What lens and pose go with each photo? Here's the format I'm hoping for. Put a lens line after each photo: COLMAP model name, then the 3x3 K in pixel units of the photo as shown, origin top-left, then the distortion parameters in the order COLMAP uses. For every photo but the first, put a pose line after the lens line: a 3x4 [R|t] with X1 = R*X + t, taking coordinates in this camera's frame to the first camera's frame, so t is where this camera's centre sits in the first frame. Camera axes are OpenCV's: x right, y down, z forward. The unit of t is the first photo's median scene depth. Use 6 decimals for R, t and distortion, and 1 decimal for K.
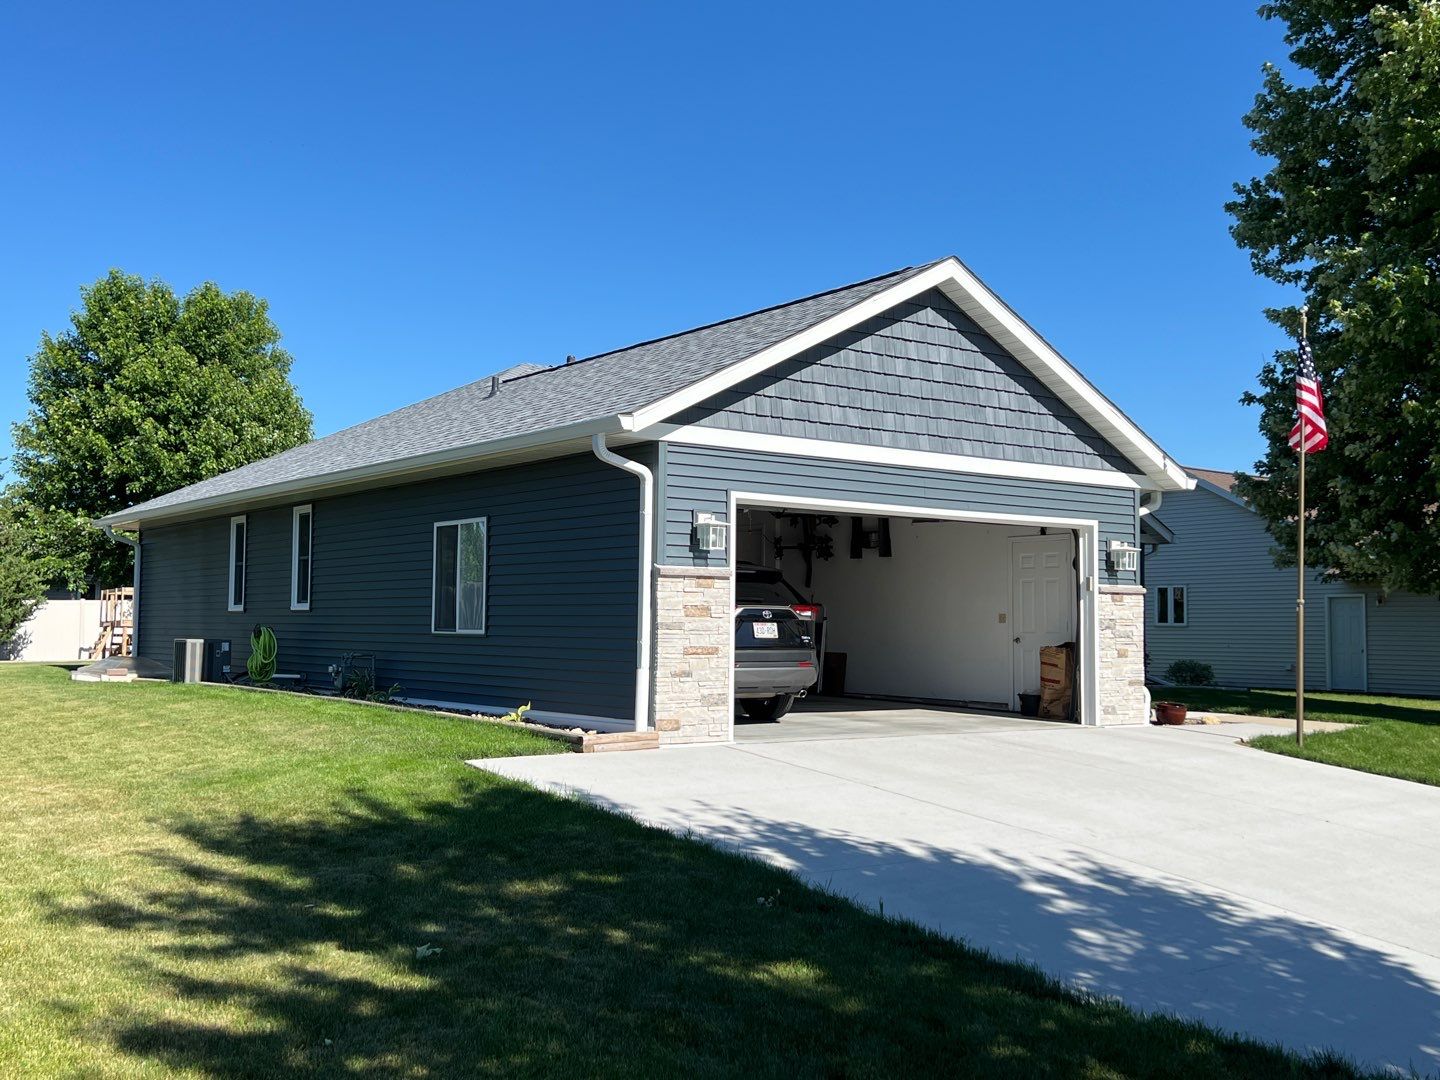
lens RADIAL K [[1473.2, 0, 720.0], [0, 1473.2, 540.0], [0, 0, 1]] dist [0.117109, -0.223338]
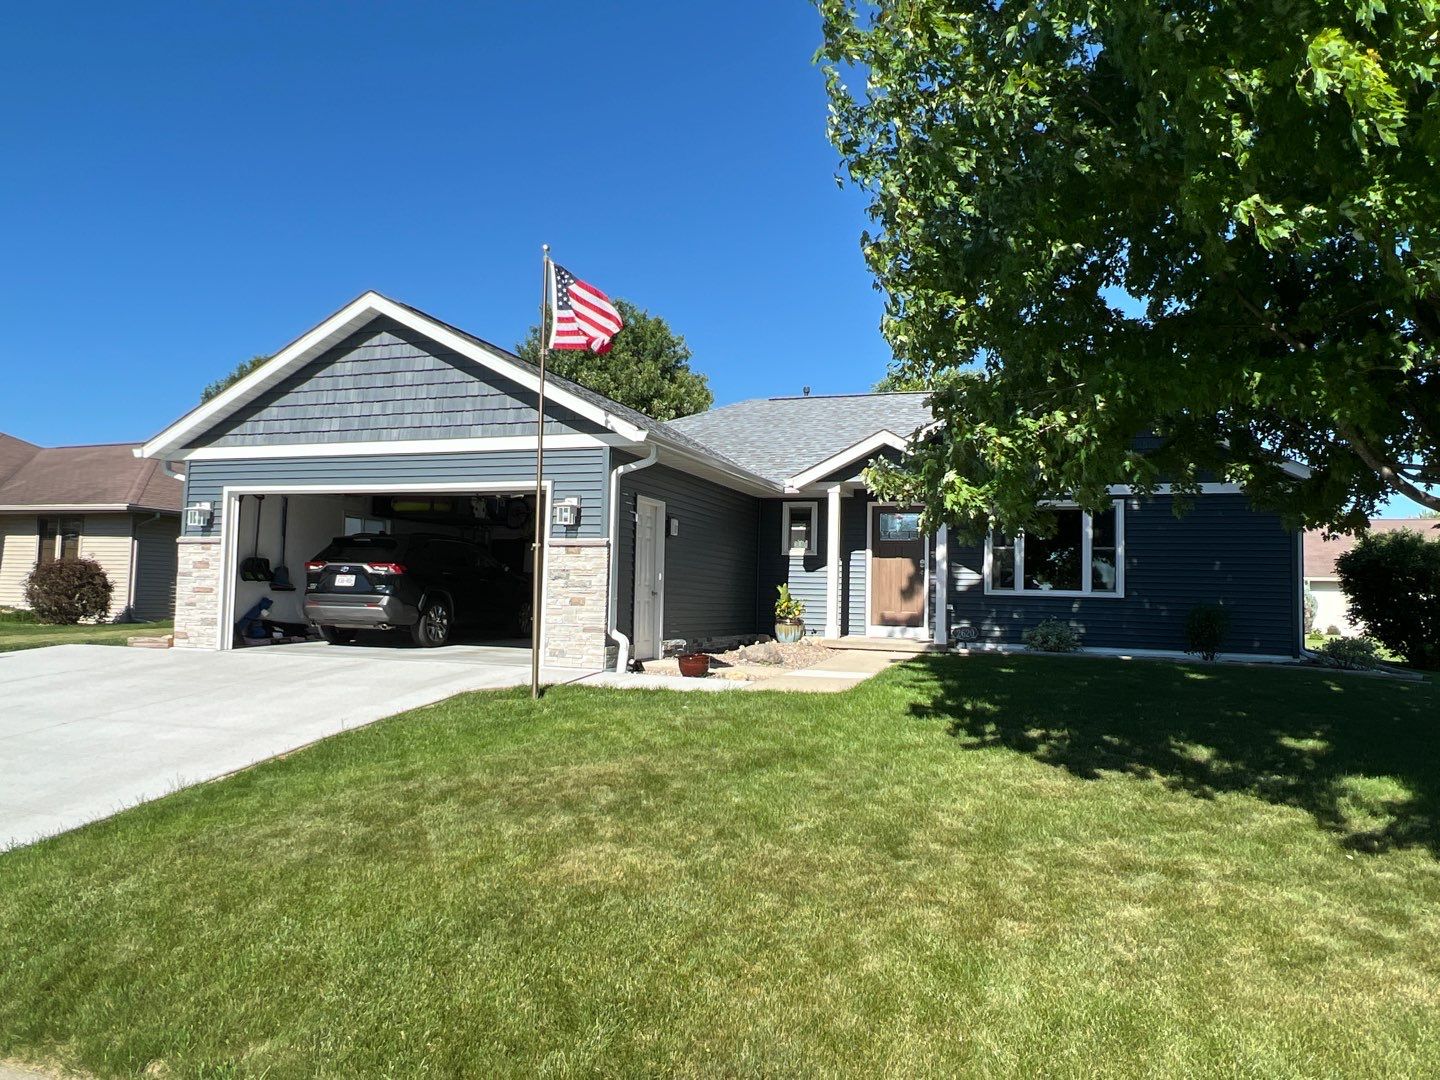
lens RADIAL K [[995.1, 0, 720.0], [0, 995.1, 540.0], [0, 0, 1]] dist [-0.002571, 0.000298]
pose [[0.559071, -0.046304, -0.827826, 1.039990], [0.031757, 0.998903, -0.034426, 0.067114], [0.828512, -0.007043, 0.559927, 0.764628]]
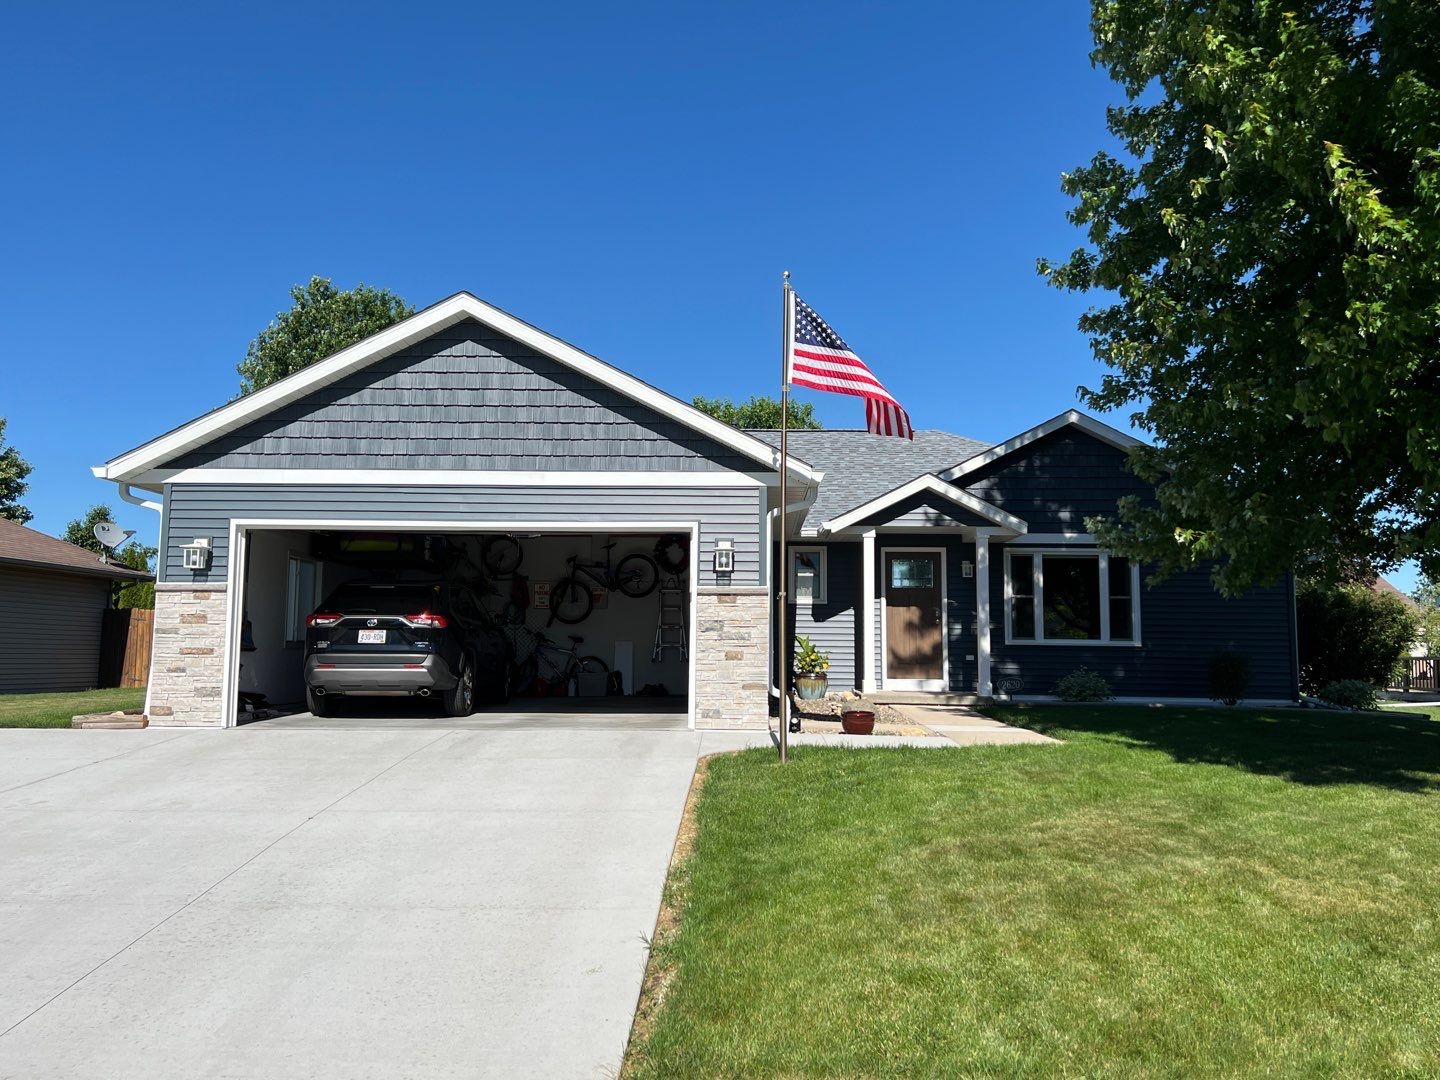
lens RADIAL K [[1175.4, 0, 730.2], [0, 1175.4, 541.1], [0, 0, 1]] dist [0.082906, -0.118328]
pose [[0.790652, -0.066516, -0.608642, 0.833837], [0.037650, 0.997482, -0.060103, 0.053225], [0.611107, 0.024605, 0.791166, 0.432374]]
